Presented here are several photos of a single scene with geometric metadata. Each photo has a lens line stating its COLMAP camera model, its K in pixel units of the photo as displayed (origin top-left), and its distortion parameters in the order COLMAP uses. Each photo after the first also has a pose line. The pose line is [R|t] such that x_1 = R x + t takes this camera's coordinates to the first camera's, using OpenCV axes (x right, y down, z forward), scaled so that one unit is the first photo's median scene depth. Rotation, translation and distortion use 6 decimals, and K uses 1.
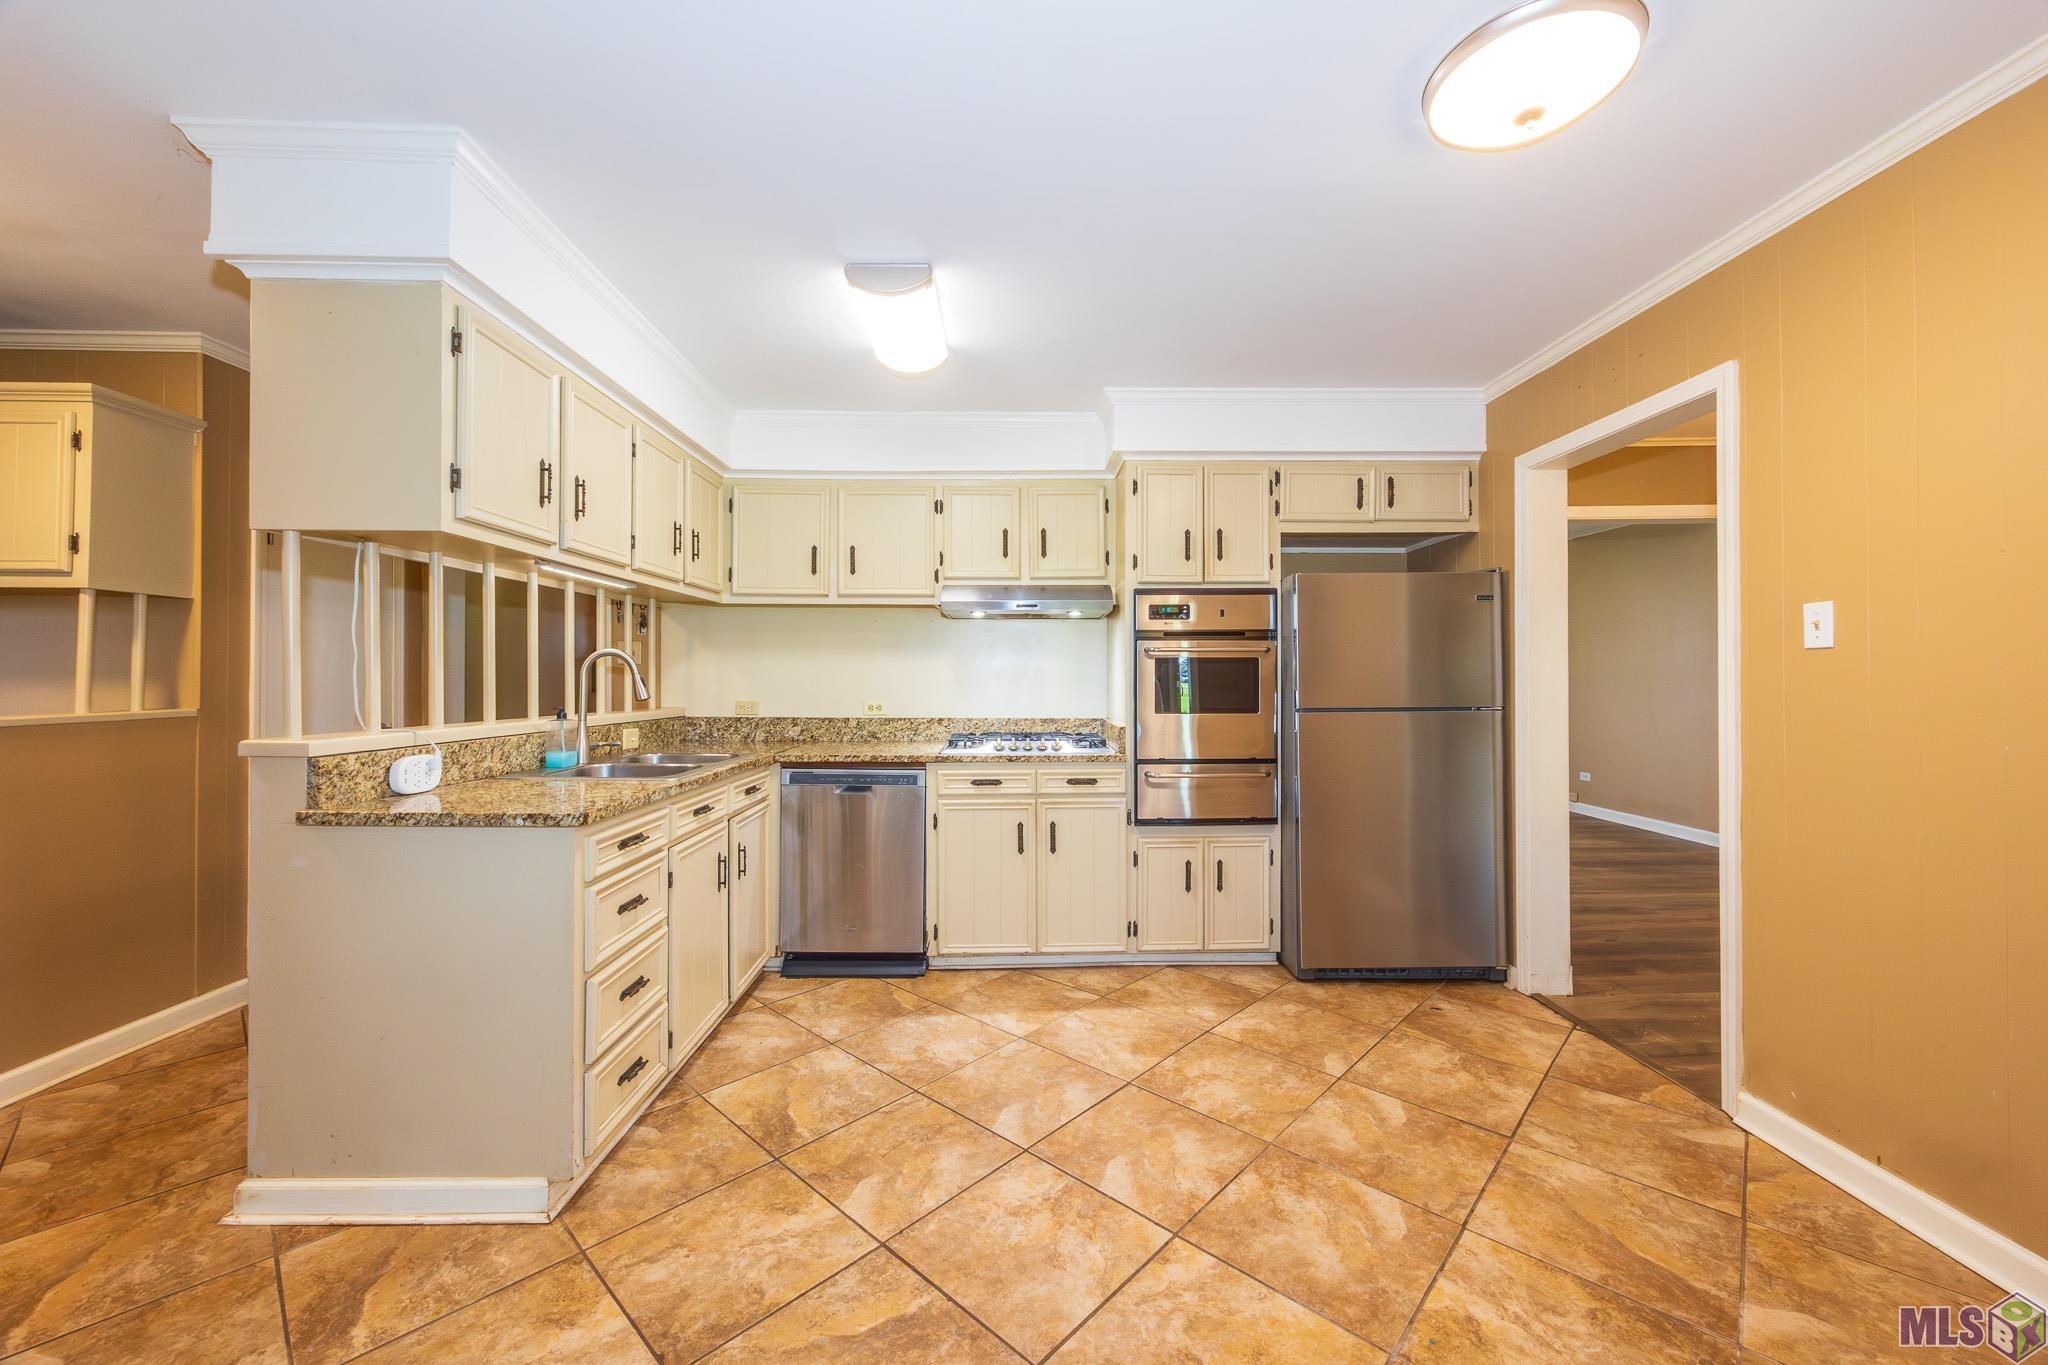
lens RADIAL K [[779.8, 0, 1028.3], [0, 779.8, 677.3], [0, 0, 1]] dist [-0.002514, -0.000183]
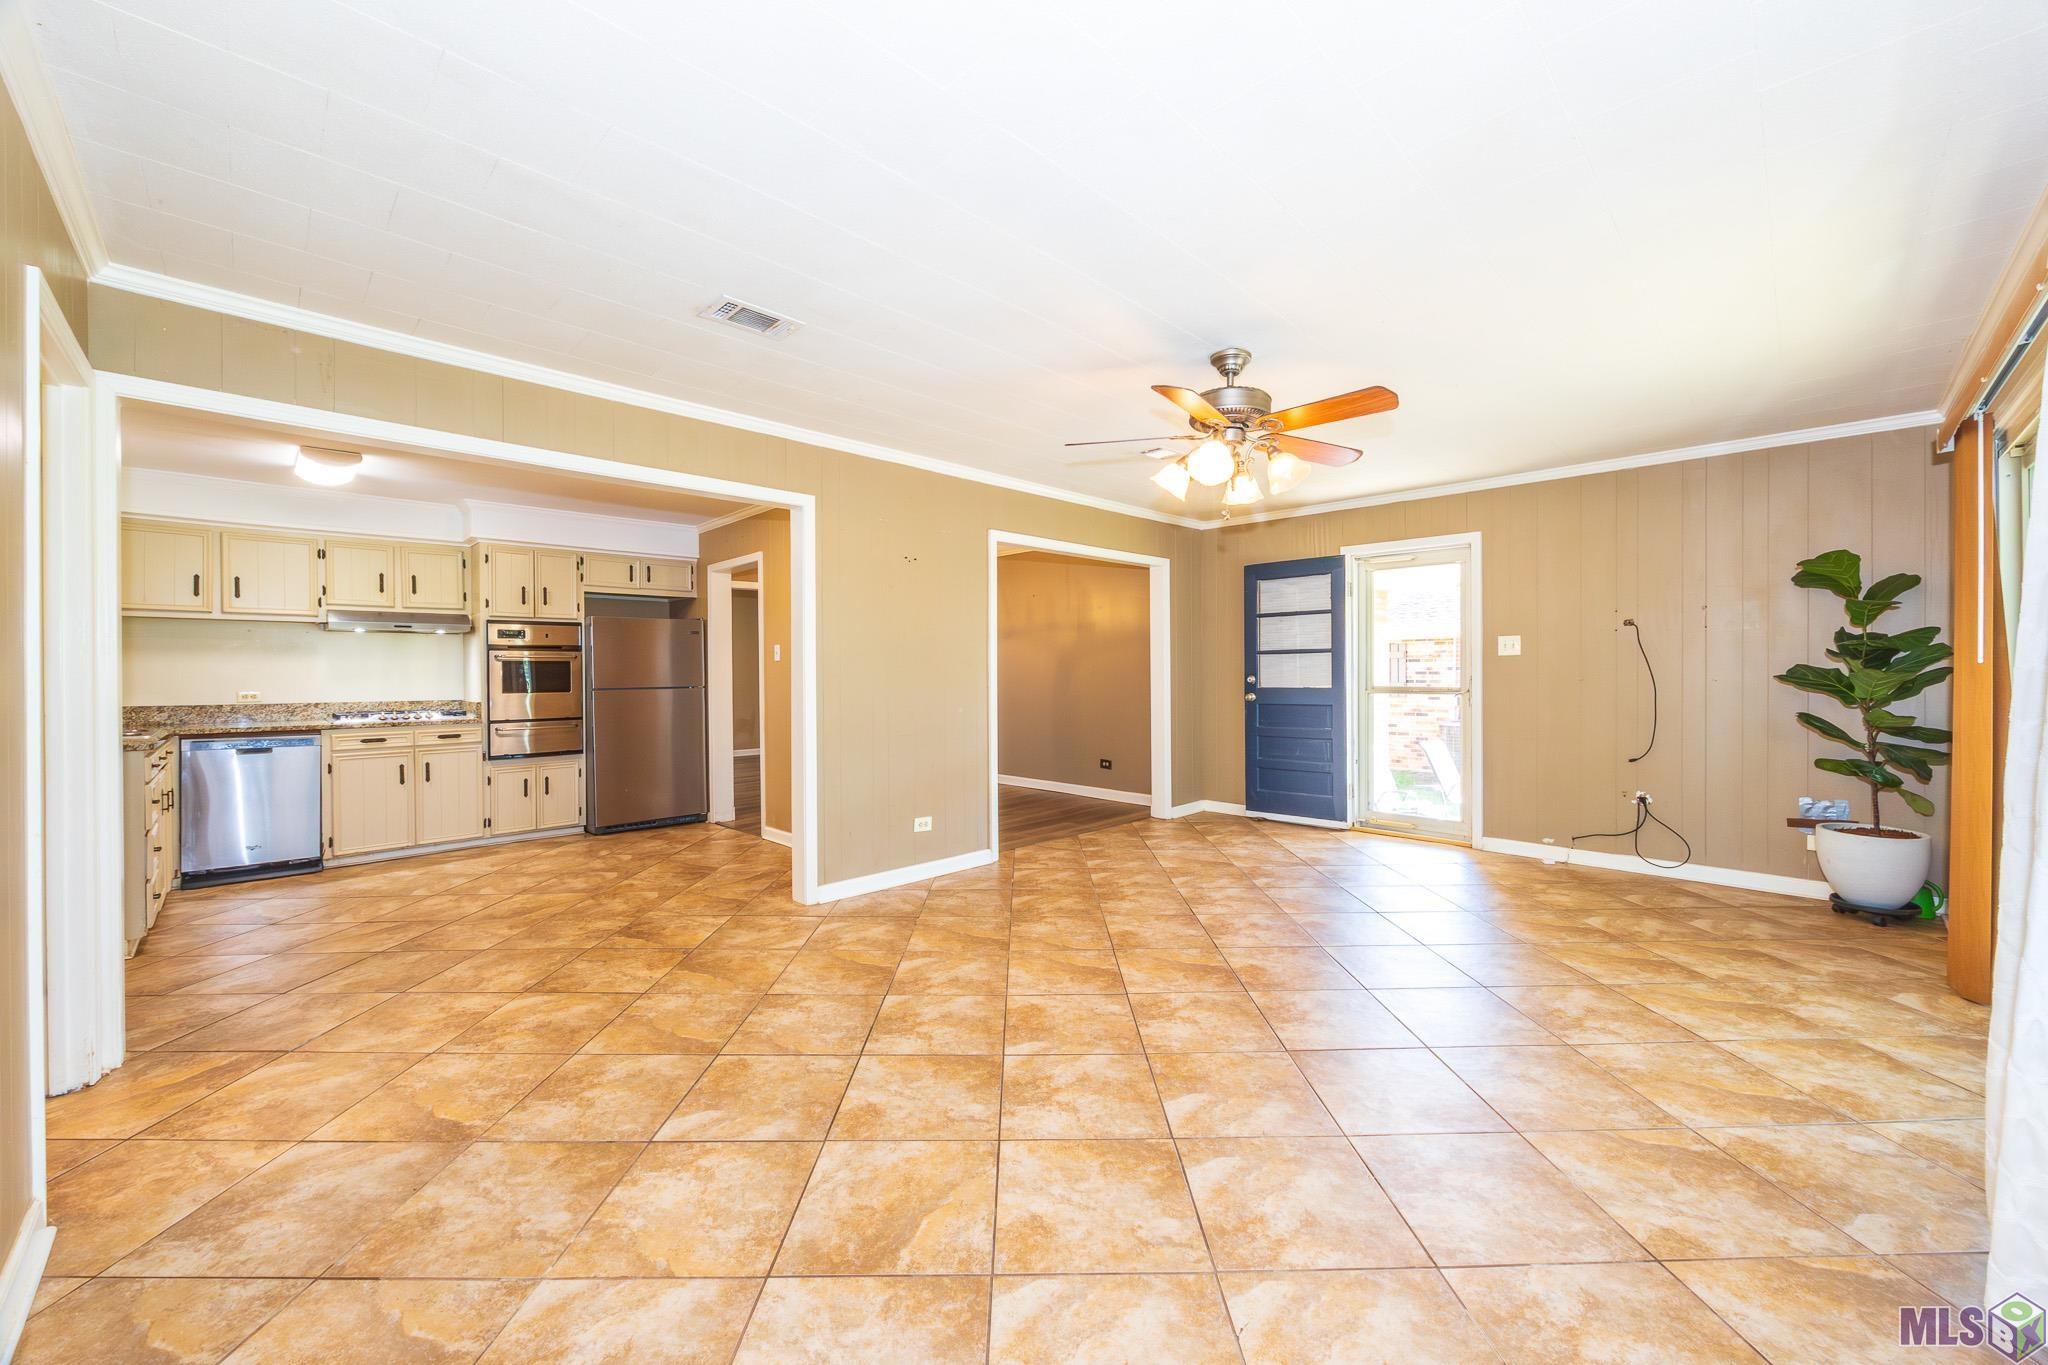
lens RADIAL K [[779.8, 0, 1028.3], [0, 779.8, 677.3], [0, 0, 1]] dist [-0.002514, -0.000183]
pose [[0.725053, -0.008348, 0.688642, -0.175579], [0.005305, 0.999965, 0.006536, 0.005745], [-0.688672, -0.001086, 0.725072, -1.026979]]
